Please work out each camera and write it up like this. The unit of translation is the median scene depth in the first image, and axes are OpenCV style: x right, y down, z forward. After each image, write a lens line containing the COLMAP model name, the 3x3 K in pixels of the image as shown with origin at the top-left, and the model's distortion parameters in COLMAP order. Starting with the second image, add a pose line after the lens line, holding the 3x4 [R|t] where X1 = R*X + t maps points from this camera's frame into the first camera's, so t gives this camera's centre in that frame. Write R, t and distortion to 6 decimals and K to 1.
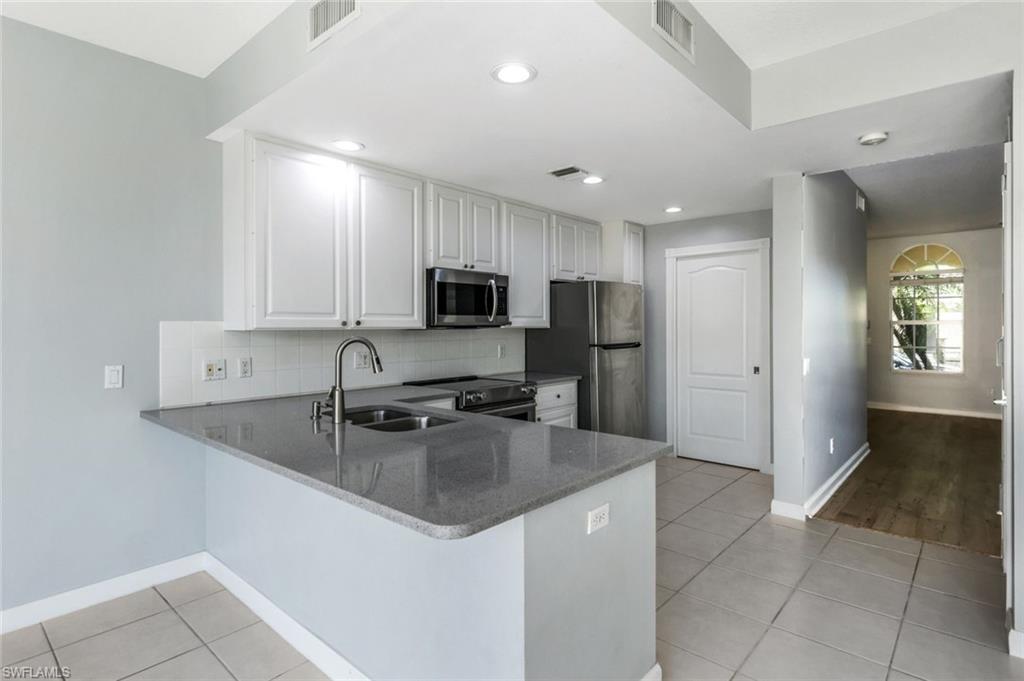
lens RADIAL K [[529.6, 0, 511.9], [0, 529.6, 317.3], [0, 0, 1]] dist [-0.001278, -0.000039]
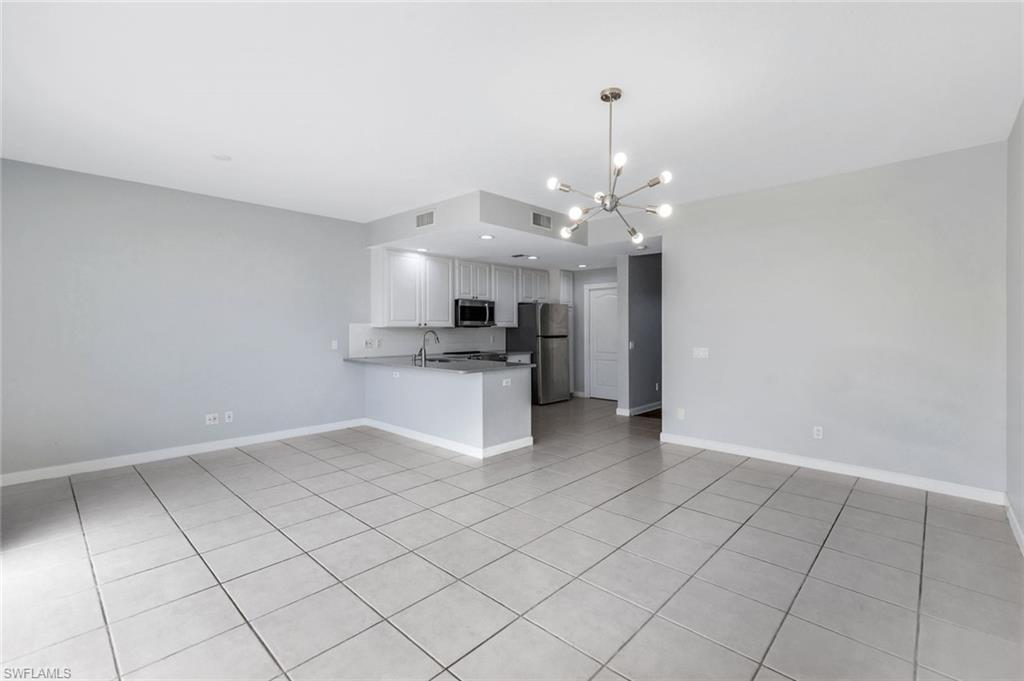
lens RADIAL K [[455.7, 0, 513.2], [0, 455.7, 329.7], [0, 0, 1]] dist [0.002505, 0.000593]
pose [[0.999689, 0.002850, -0.024778, 0.111968], [-0.002324, 0.999773, 0.021200, -0.007440], [0.024832, -0.021136, 0.999468, -0.781627]]
